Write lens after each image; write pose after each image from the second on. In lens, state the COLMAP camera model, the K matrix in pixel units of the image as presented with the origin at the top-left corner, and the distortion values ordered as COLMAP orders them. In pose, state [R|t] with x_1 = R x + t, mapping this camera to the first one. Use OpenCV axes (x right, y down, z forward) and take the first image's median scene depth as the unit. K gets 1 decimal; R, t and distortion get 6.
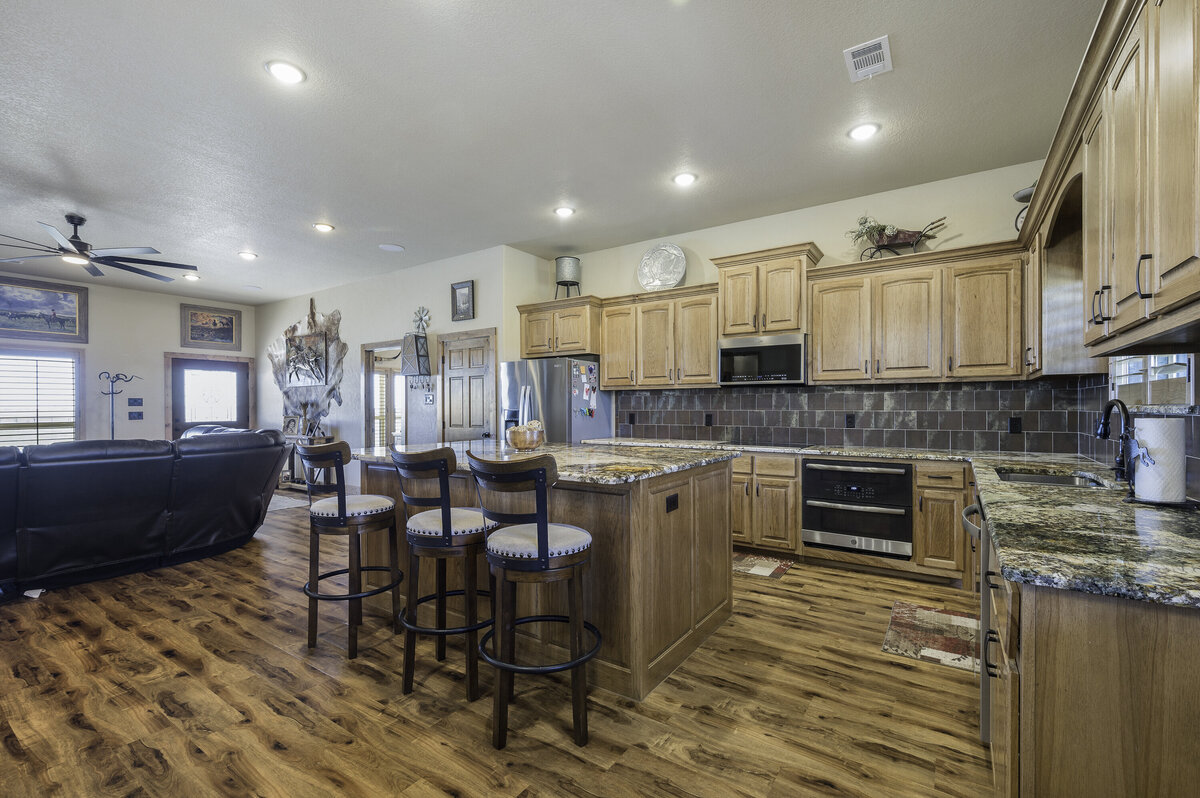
lens RADIAL K [[508.2, 0, 594.3], [0, 508.2, 409.5], [0, 0, 1]] dist [-0.001397, -0.000293]
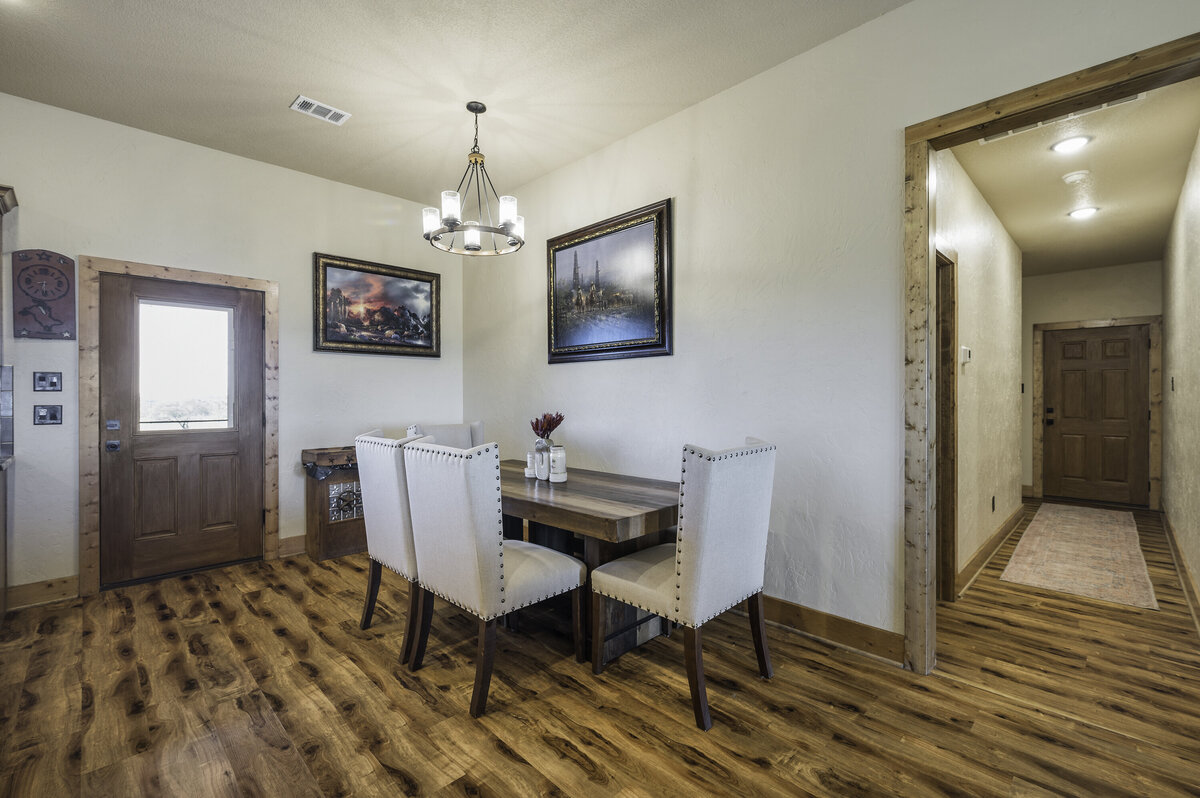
lens RADIAL K [[513.7, 0, 596.8], [0, 513.7, 395.7], [0, 0, 1]] dist [0.000912, 0.000045]
pose [[-0.980723, 0.006472, 0.195298, -0.515409], [0.007652, 0.999957, 0.005288, -0.003025], [-0.195255, 0.006681, -0.980730, 0.602589]]
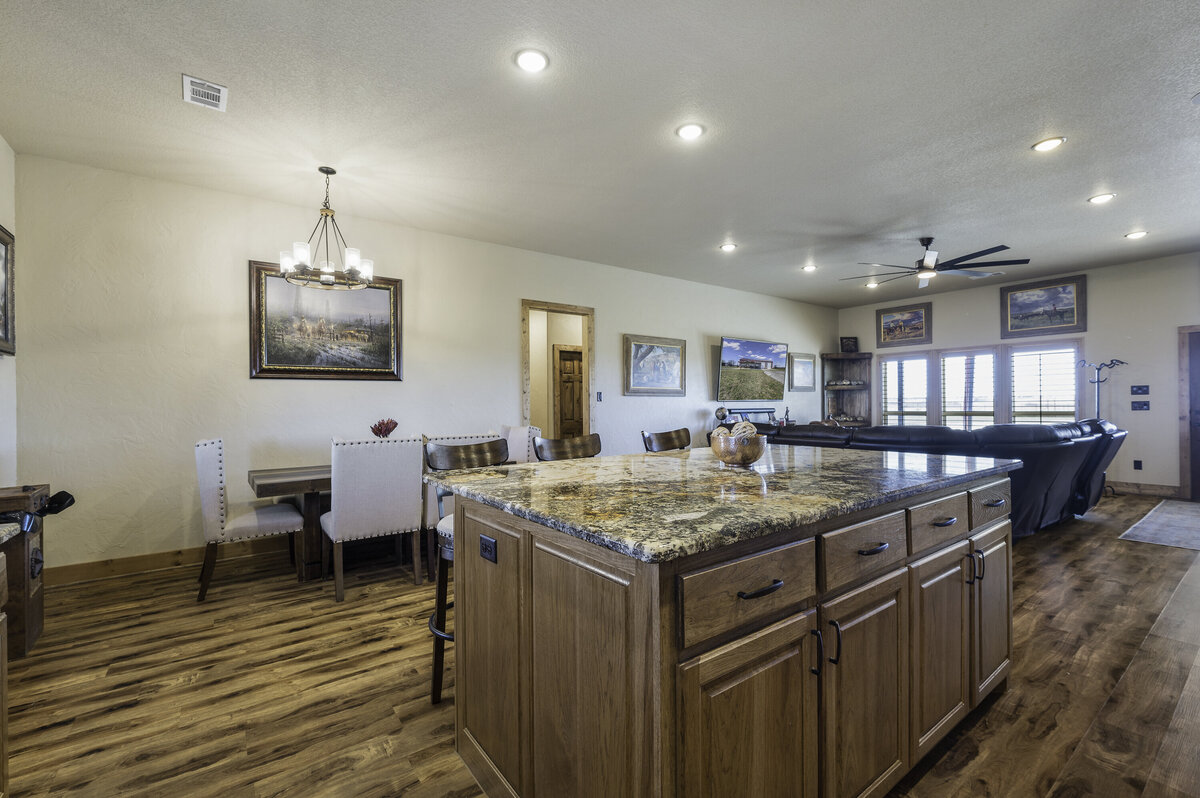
lens RADIAL K [[527.1, 0, 612.2], [0, 527.1, 402.0], [0, 0, 1]] dist [-0.001394, -0.000350]
pose [[-0.314524, 0.002086, -0.949247, 0.360896], [0.008676, 0.999962, -0.000677, -0.002118], [0.949210, -0.008449, -0.314530, 0.653631]]
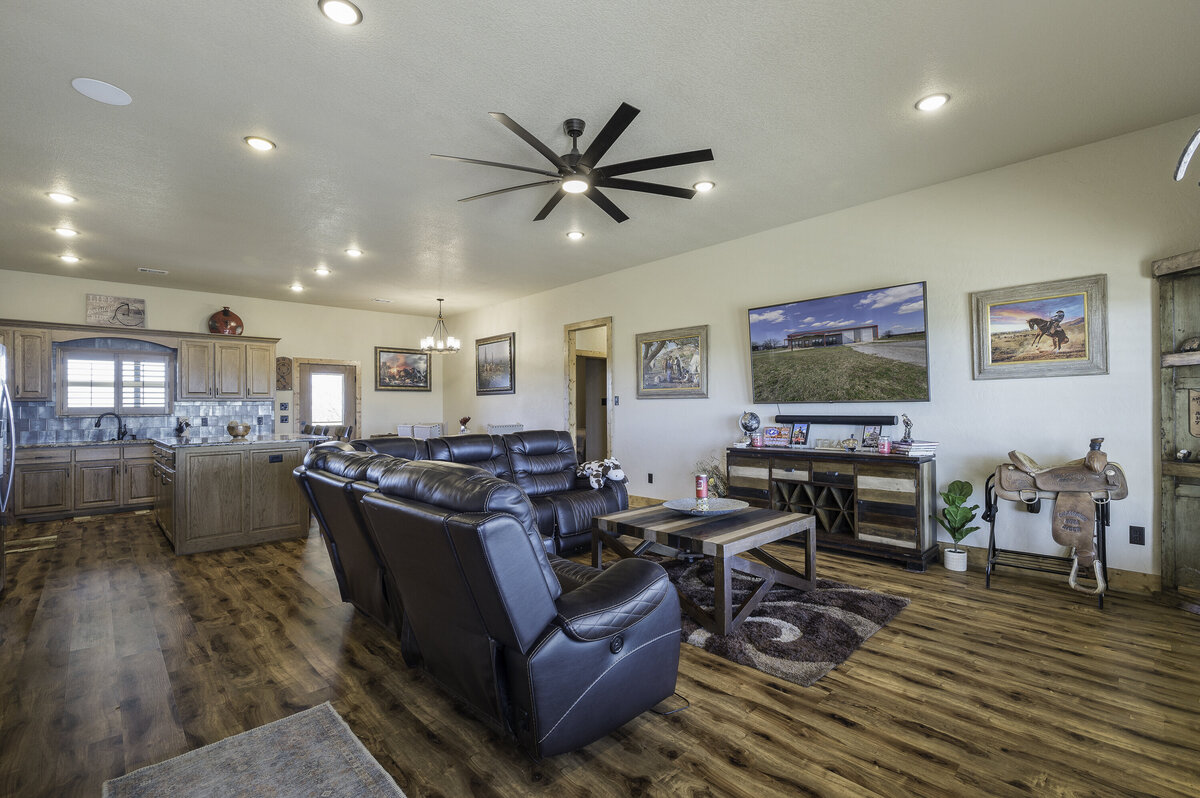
lens RADIAL K [[566.4, 0, 580.2], [0, 566.4, 398.3], [0, 0, 1]] dist [0.000066, -0.000111]
pose [[-0.963888, 0.021538, 0.265435, -1.137878], [0.018200, 0.999721, -0.015032, -0.003204], [-0.265685, -0.009659, -0.964011, 1.614193]]
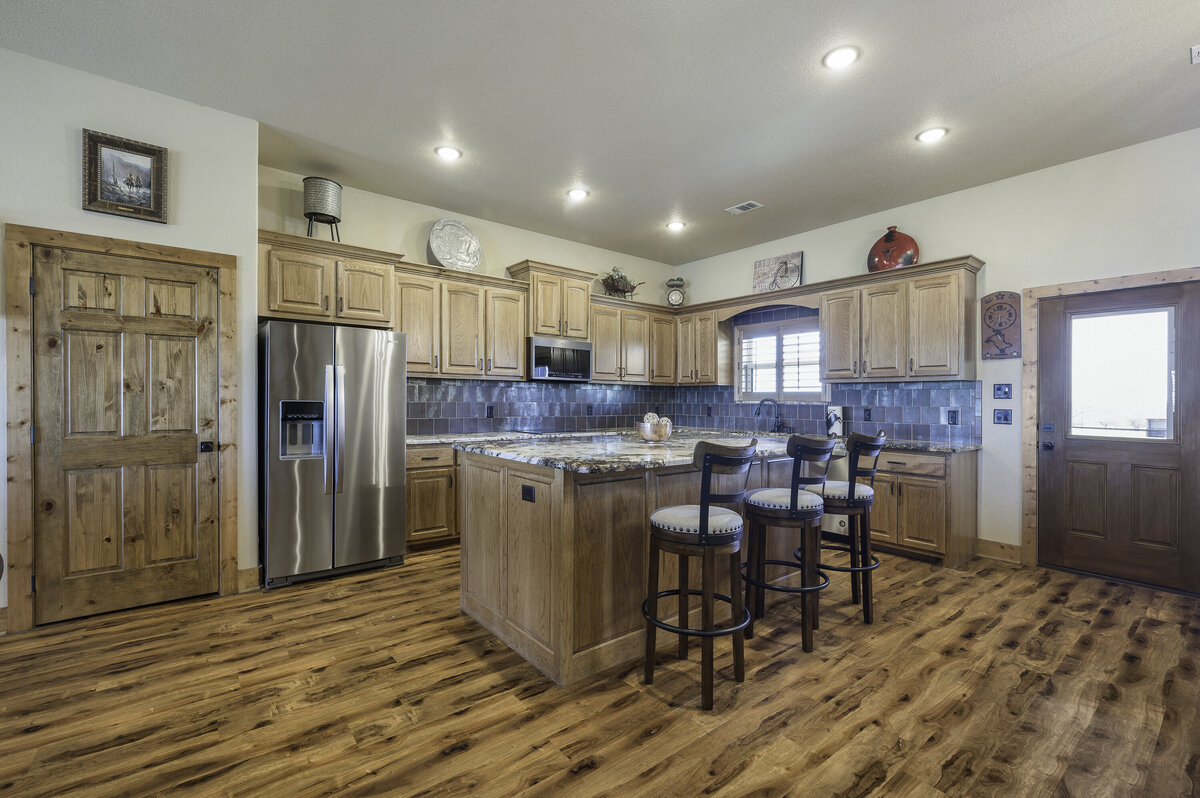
lens RADIAL K [[530.5, 0, 604.3], [0, 530.5, 401.9], [0, 0, 1]] dist [-0.002100, -0.000226]
pose [[0.290382, -0.000002, 0.956911, -0.727740], [-0.006677, 0.999976, 0.002028, -0.002341], [-0.956887, -0.006978, 0.290375, 0.483726]]
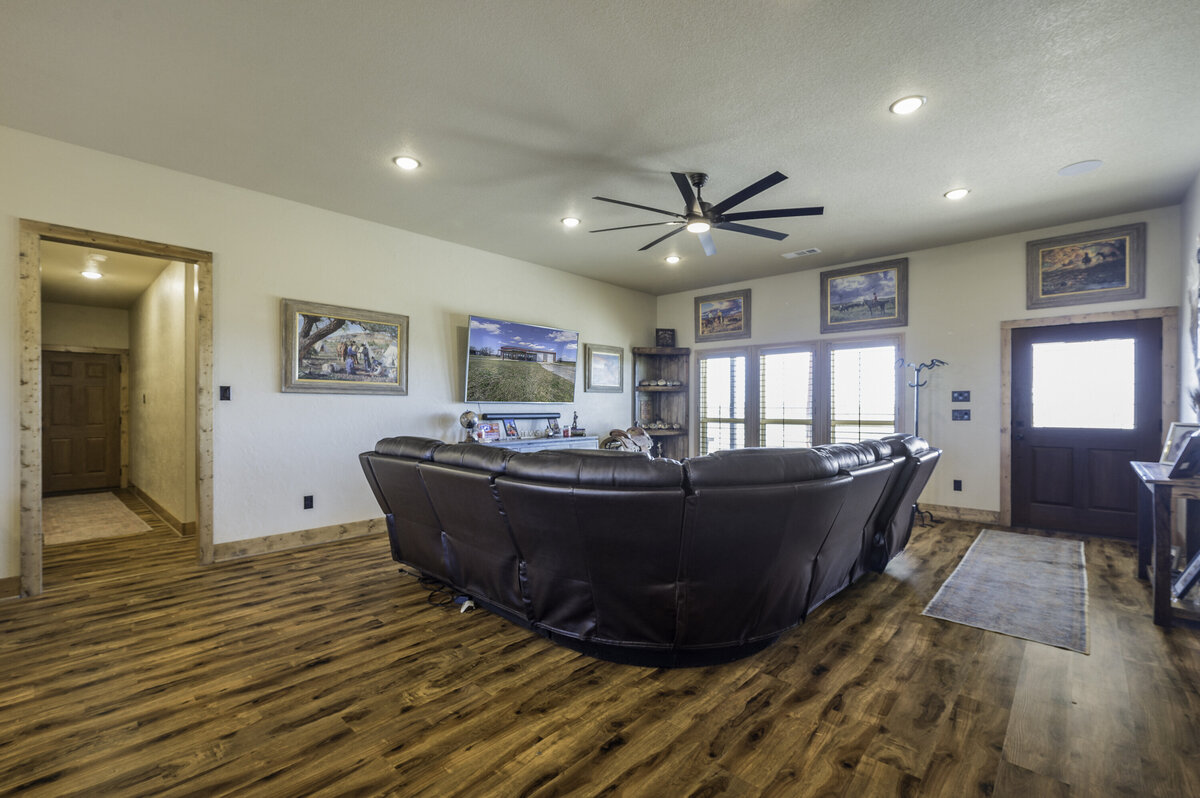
lens RADIAL K [[522.1, 0, 609.4], [0, 522.1, 404.1], [0, 0, 1]] dist [0.002236, 0.000040]
pose [[-0.137097, -0.000034, -0.990558, -0.139480], [-0.004326, 0.999990, 0.000564, -0.002687], [0.990548, 0.004362, -0.137096, 0.925708]]
